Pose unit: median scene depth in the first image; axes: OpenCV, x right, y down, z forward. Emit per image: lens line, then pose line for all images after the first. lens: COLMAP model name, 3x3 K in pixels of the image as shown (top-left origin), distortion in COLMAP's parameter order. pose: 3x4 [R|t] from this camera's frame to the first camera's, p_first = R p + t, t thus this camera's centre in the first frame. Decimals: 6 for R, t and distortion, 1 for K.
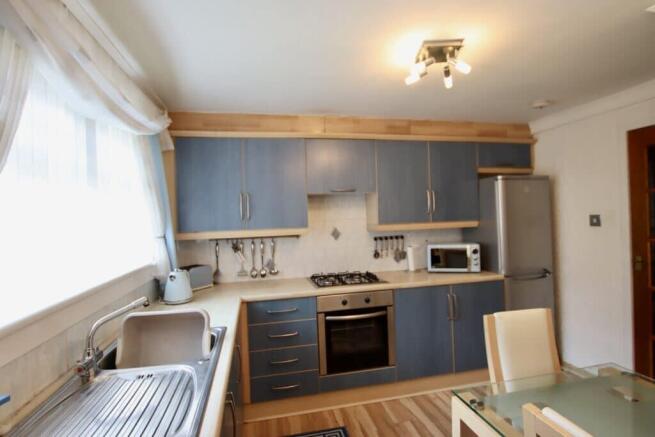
lens RADIAL K [[346.6, 0, 329.6], [0, 346.6, 219.5], [0, 0, 1]] dist [-0.000375, 0.000003]
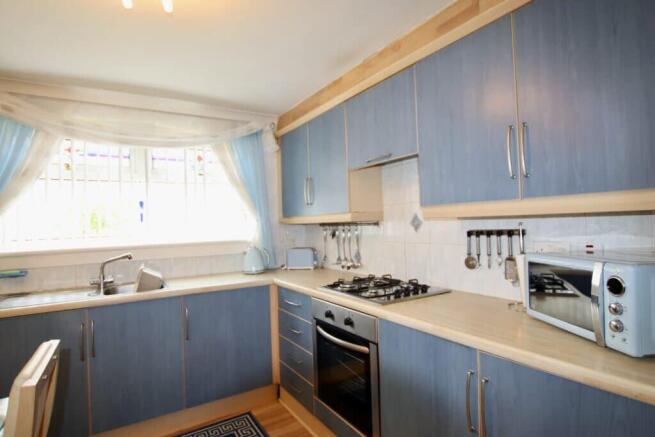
lens RADIAL K [[346.6, 0, 329.6], [0, 346.6, 219.5], [0, 0, 1]] dist [-0.000375, 0.000003]
pose [[0.335116, 0.011407, -0.942108, 0.636016], [0.017408, 0.999681, 0.018296, 0.021263], [0.942016, -0.022532, 0.334810, 0.656005]]
